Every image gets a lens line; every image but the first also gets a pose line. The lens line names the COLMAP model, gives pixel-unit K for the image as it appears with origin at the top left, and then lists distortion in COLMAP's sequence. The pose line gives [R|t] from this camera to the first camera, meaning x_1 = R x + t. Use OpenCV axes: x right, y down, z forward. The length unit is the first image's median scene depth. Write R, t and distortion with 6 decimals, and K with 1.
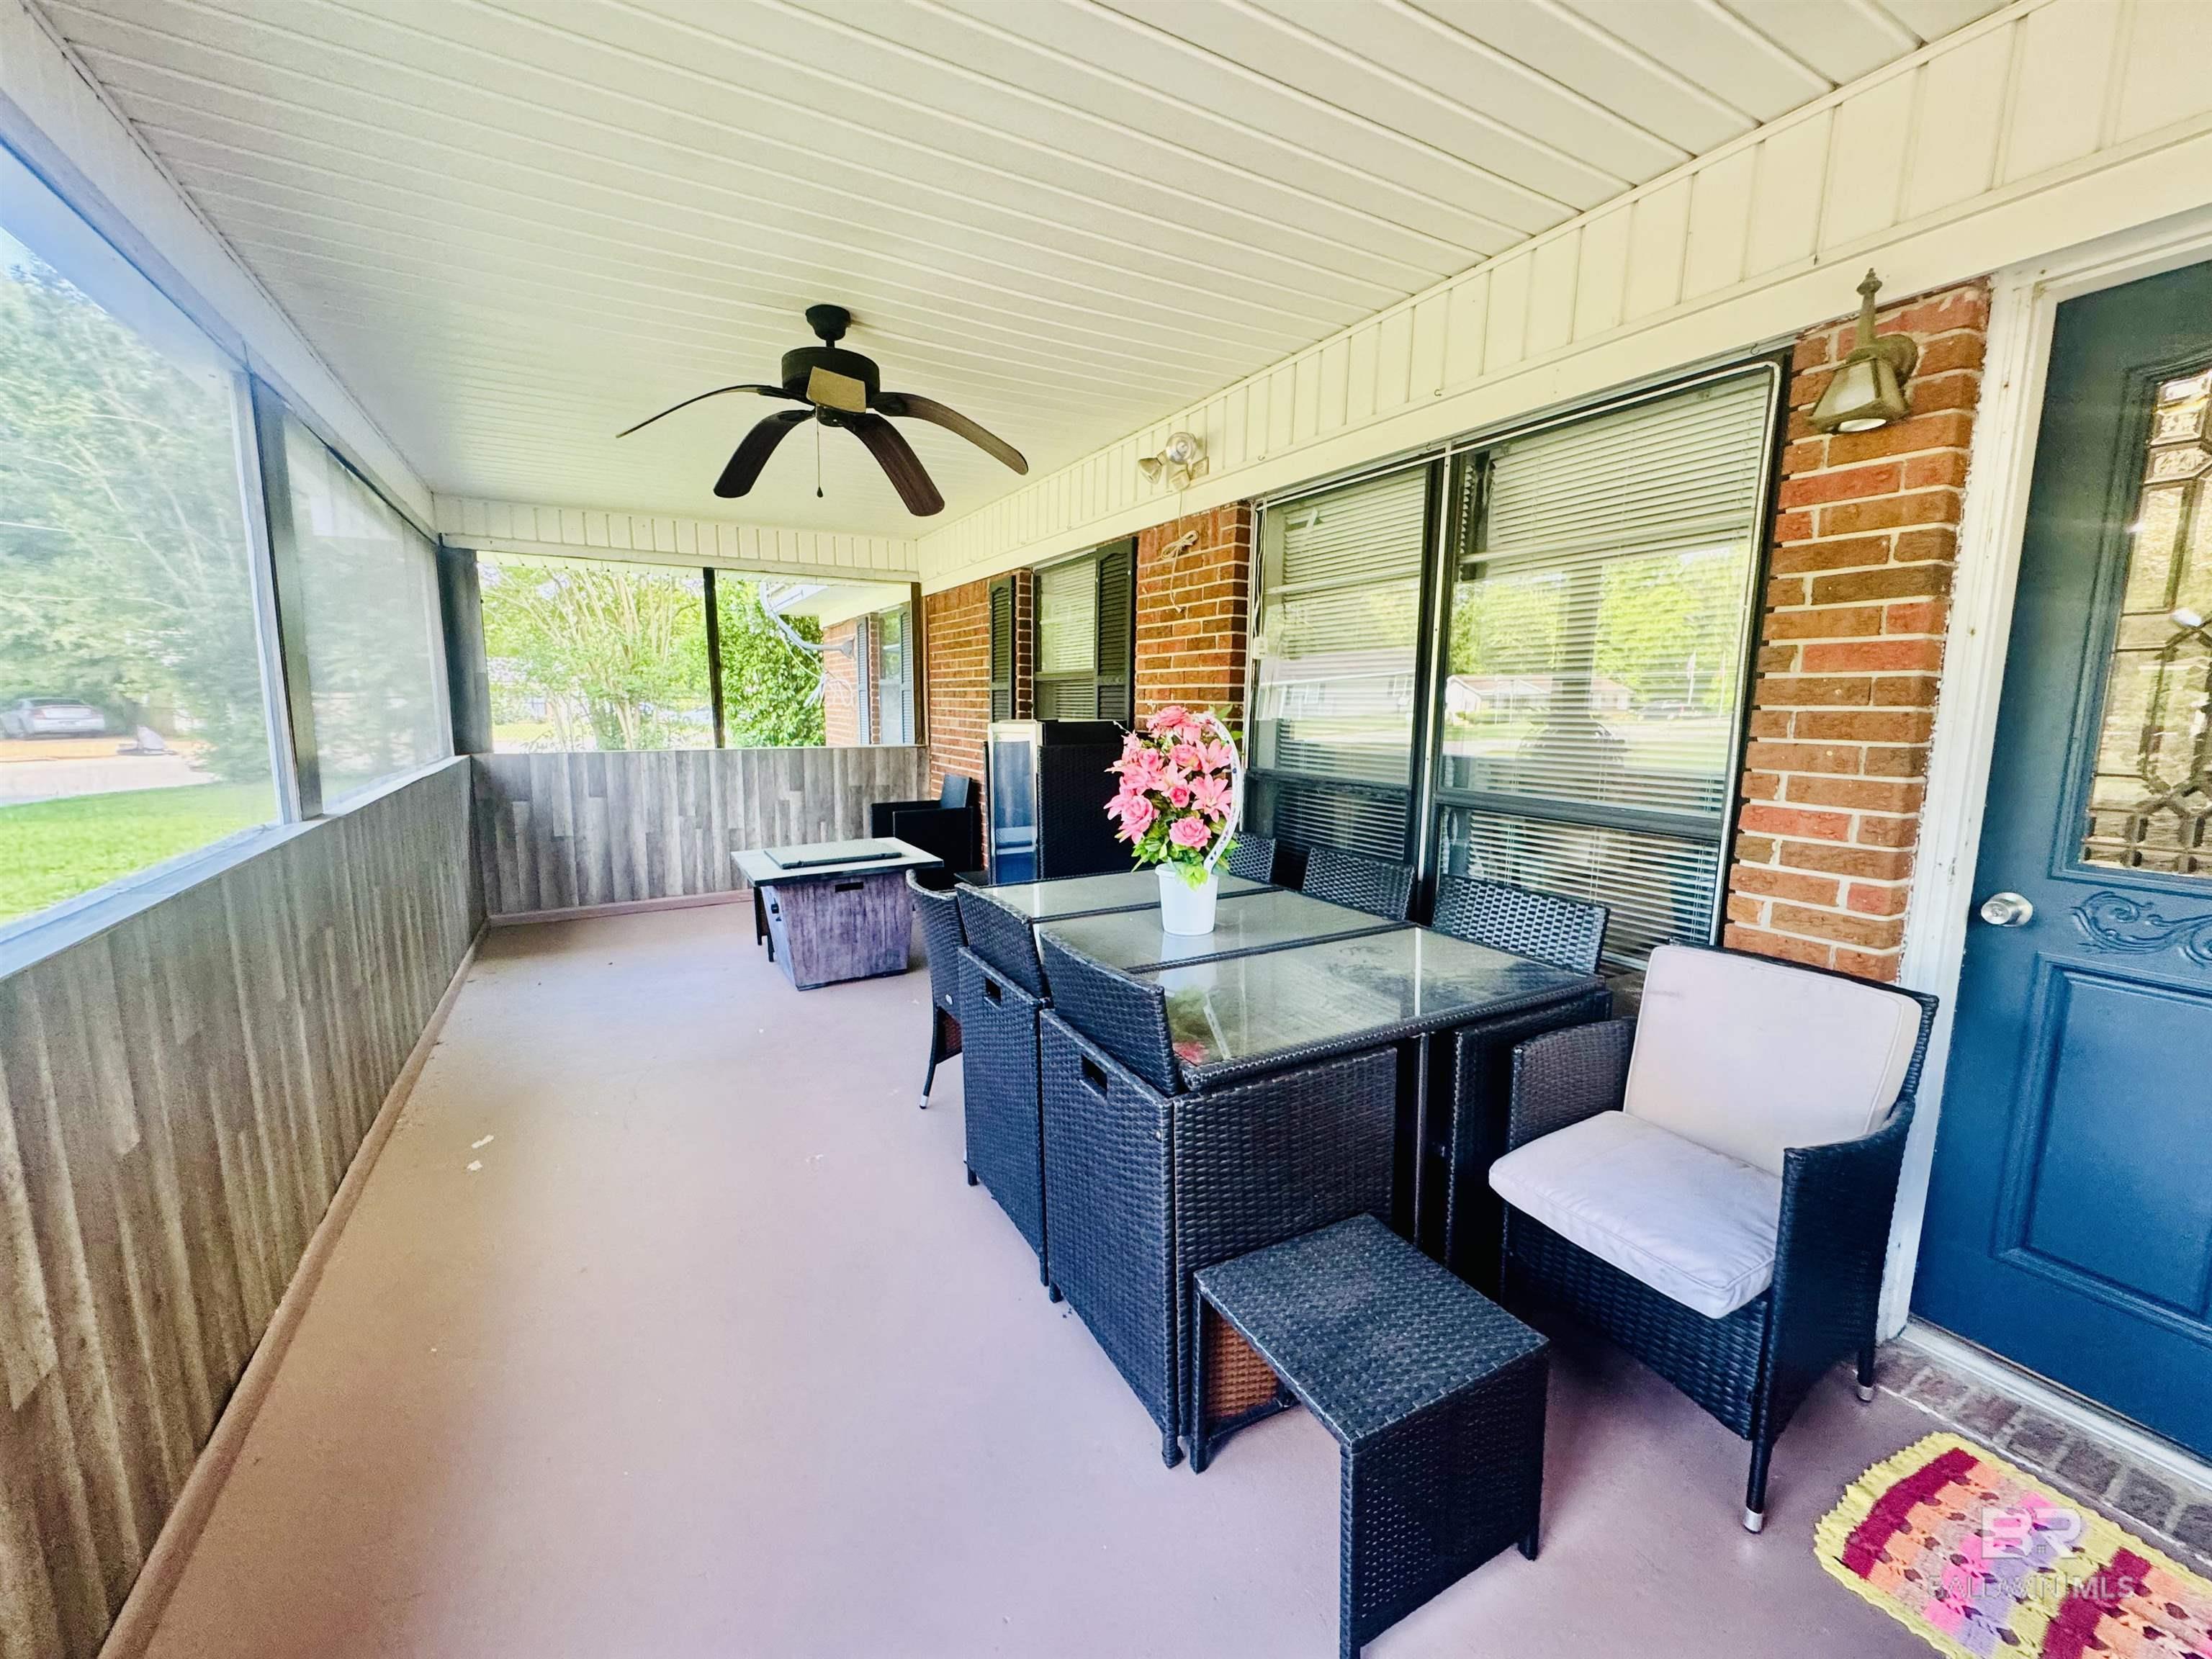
lens RADIAL K [[884.7, 0, 1100.5], [0, 884.7, 827.0], [0, 0, 1]] dist [-0.003679, 0.000304]
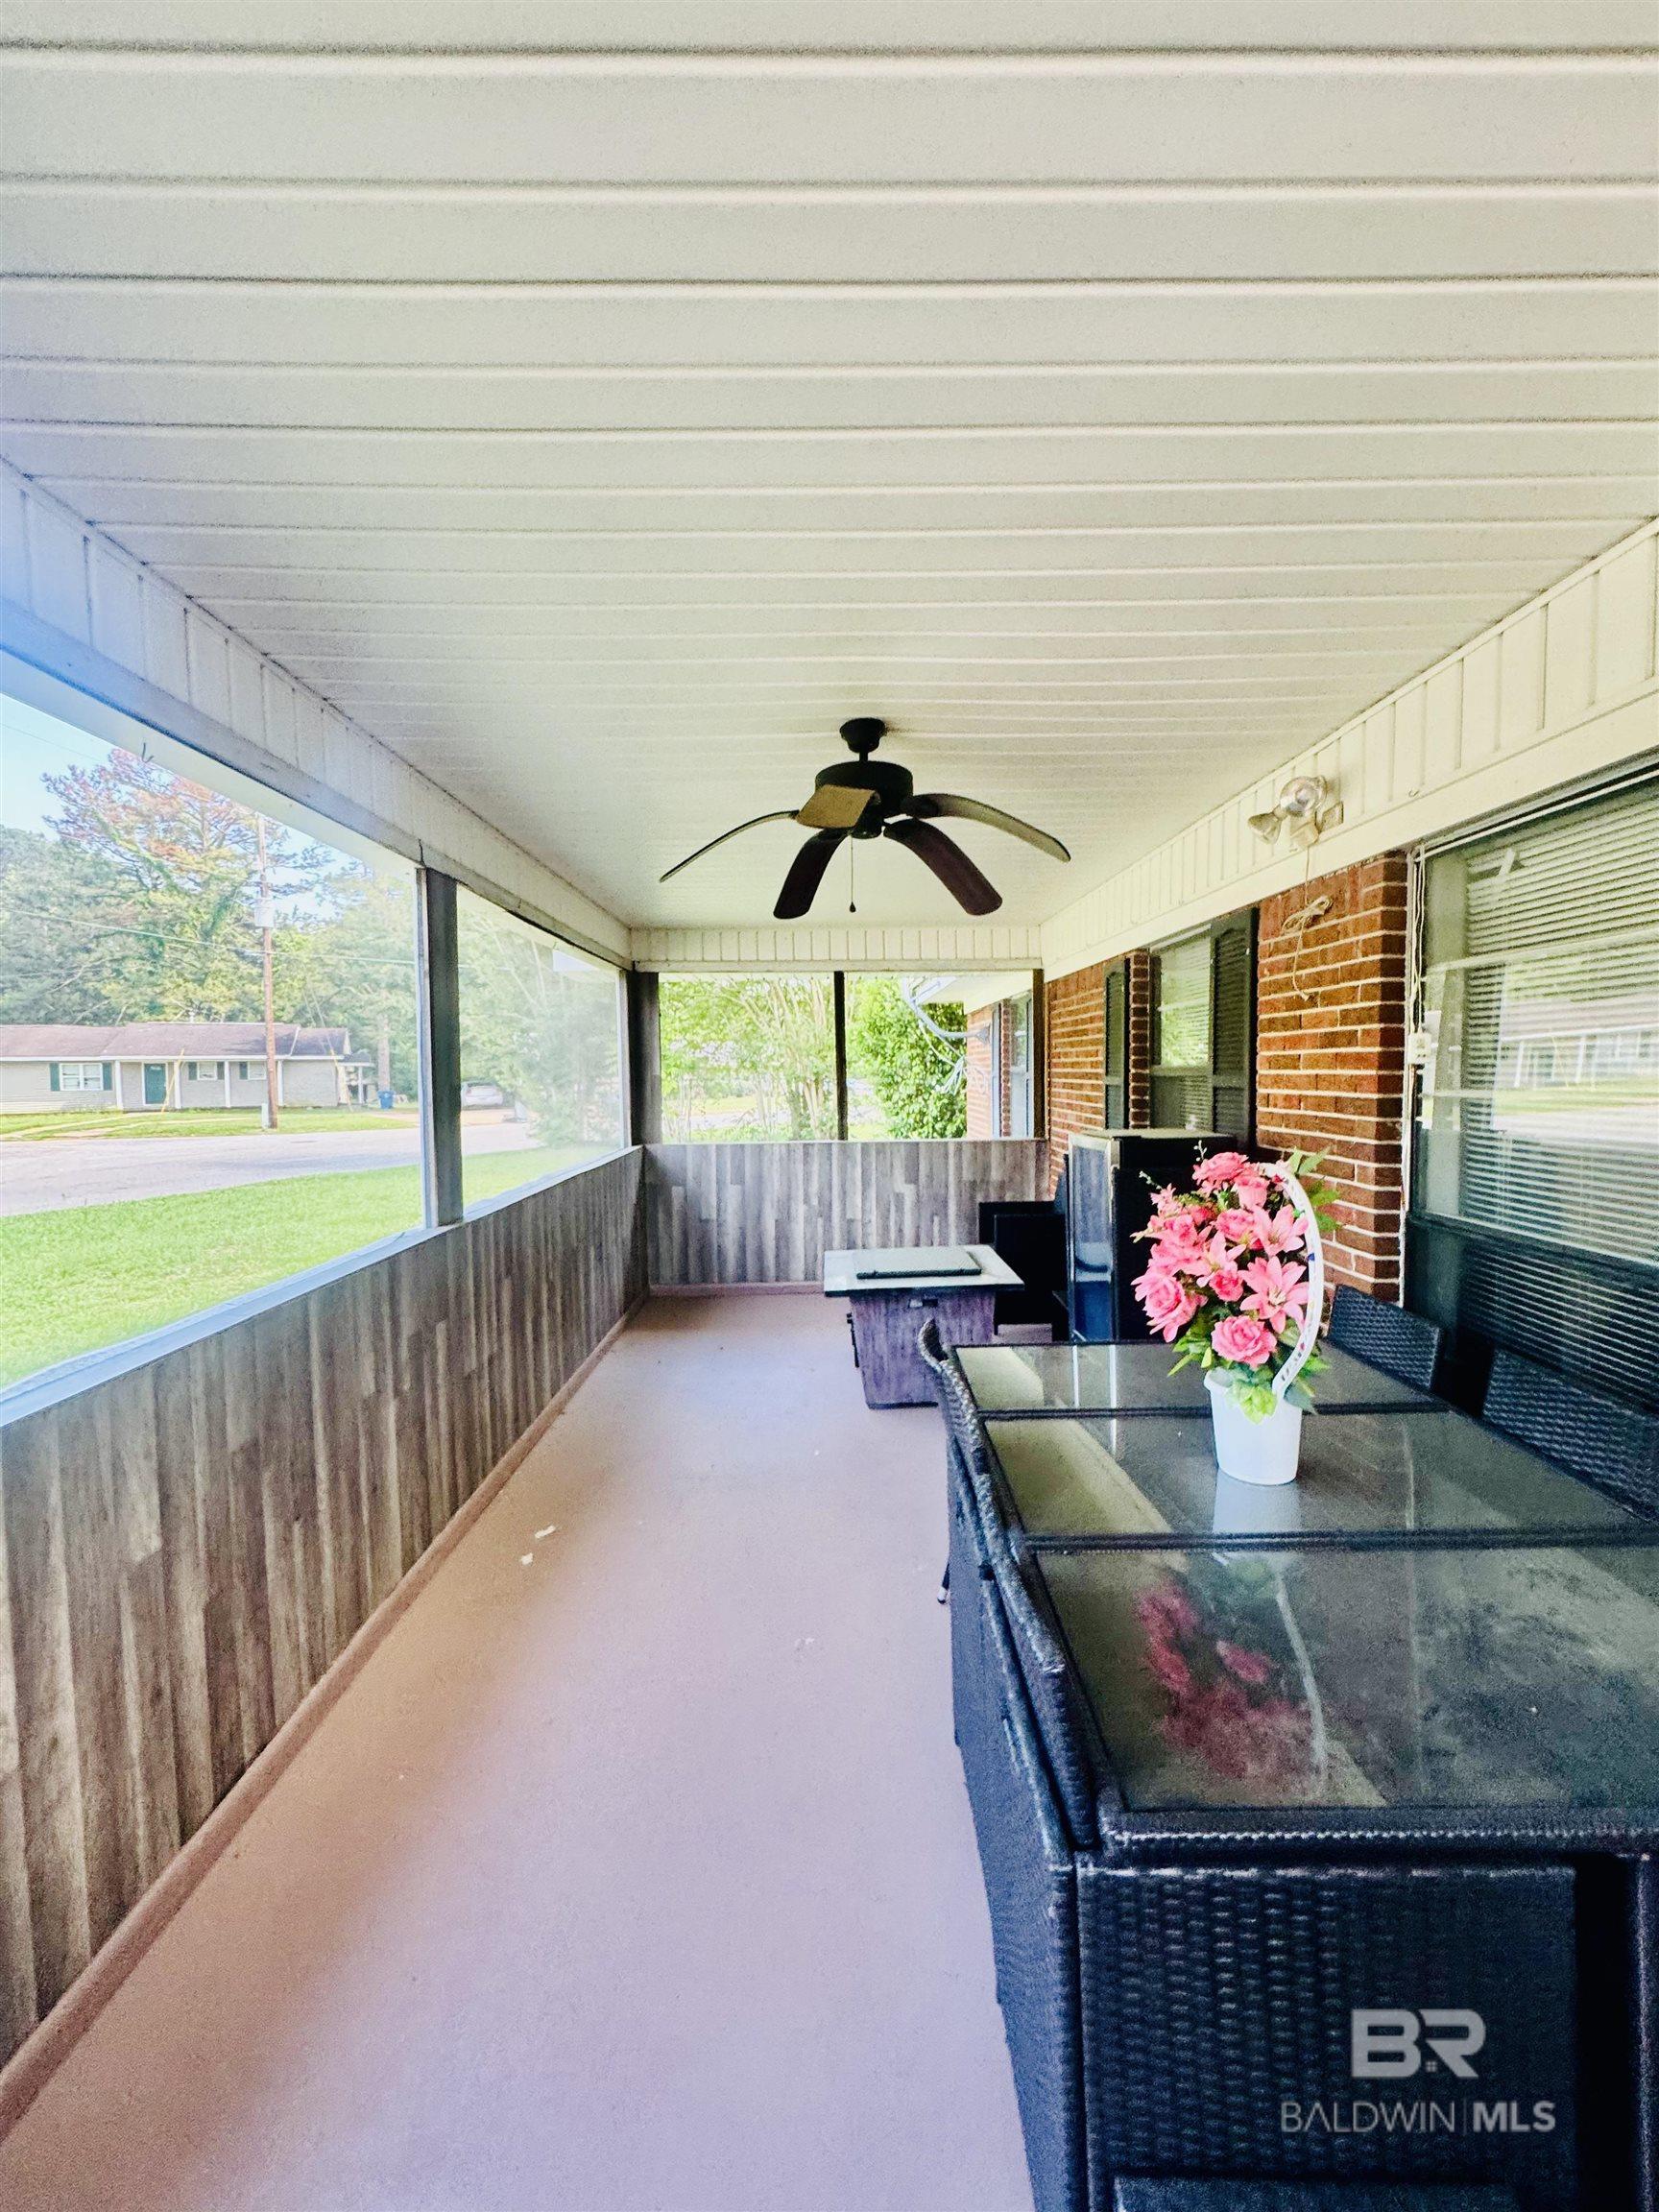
lens RADIAL K [[887.9, 0, 830.2], [0, 887.9, 1106.6], [0, 0, 1]] dist [-0.002805, 0.000263]
pose [[0.879905, -0.000479, -0.475149, 0.115447], [-0.047710, 0.994857, -0.089355, -0.077055], [0.472748, 0.101293, 0.875356, 0.169241]]
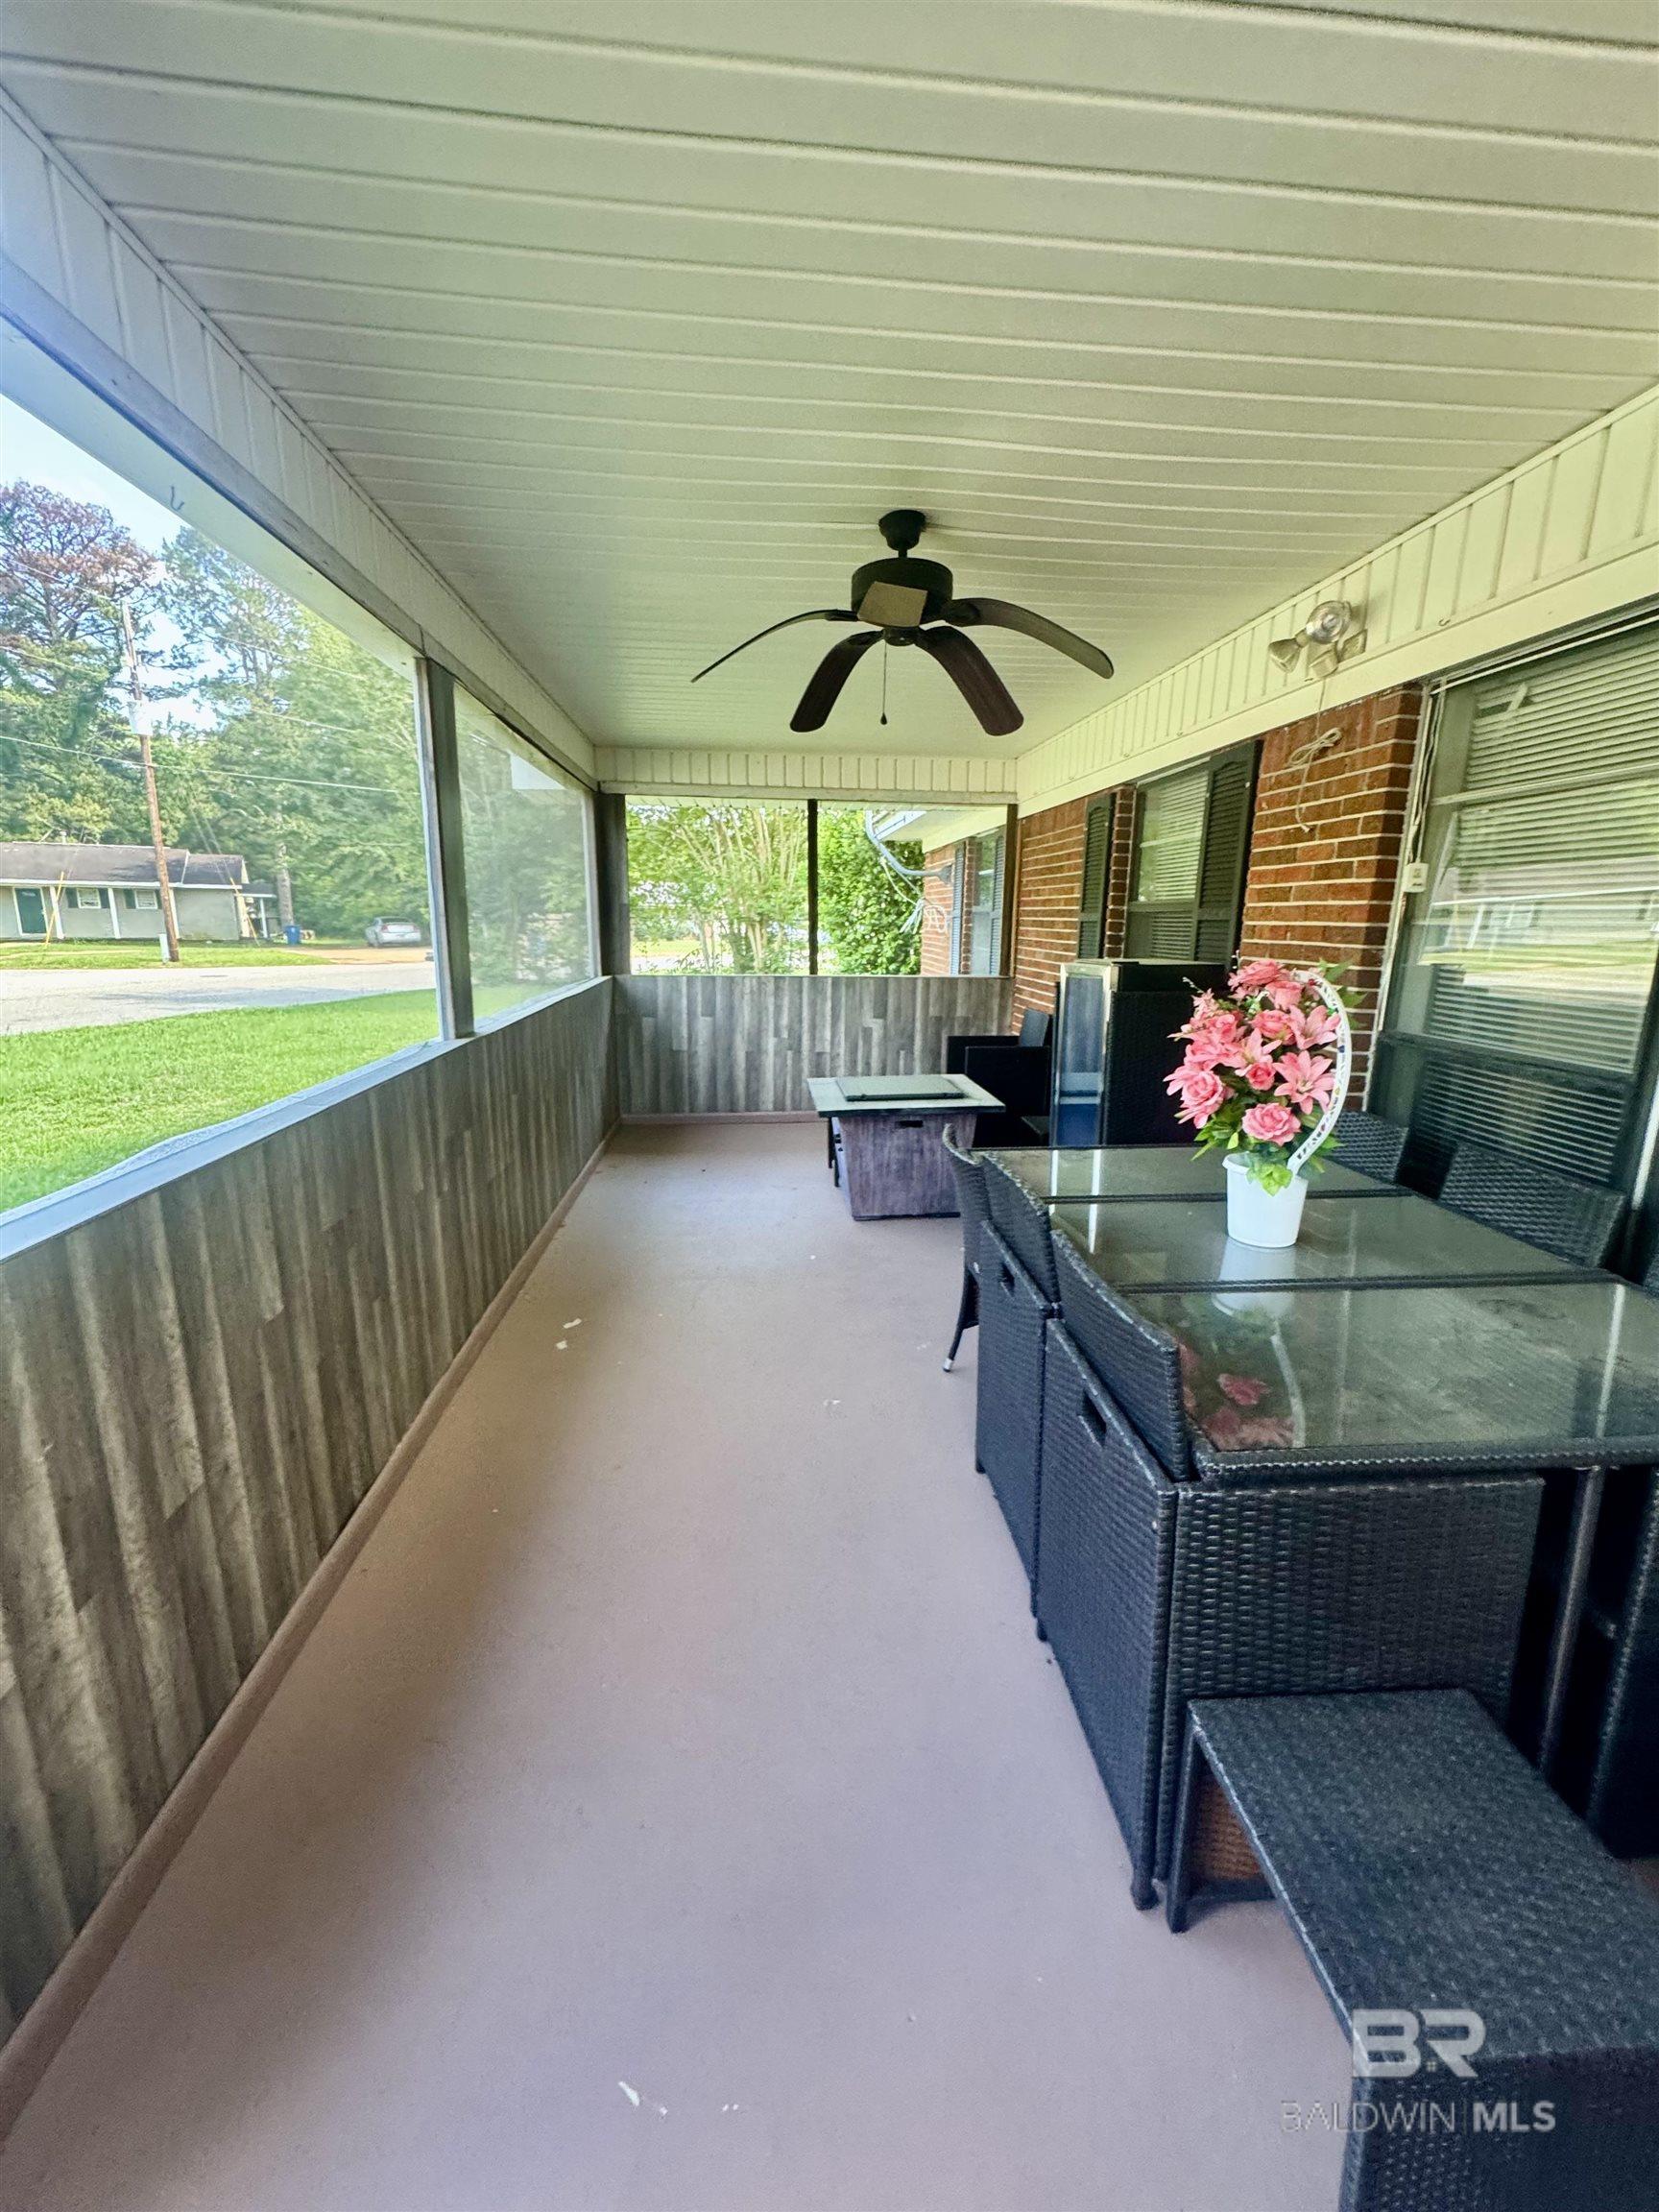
lens RADIAL K [[884.7, 0, 832.8], [0, 884.7, 1106.5], [0, 0, 1]] dist [-0.003679, 0.000304]
pose [[0.914690, 0.087064, -0.394668, 0.042012], [-0.061346, 0.995115, 0.077345, -0.035667], [0.399474, -0.046536, 0.915563, 0.091170]]
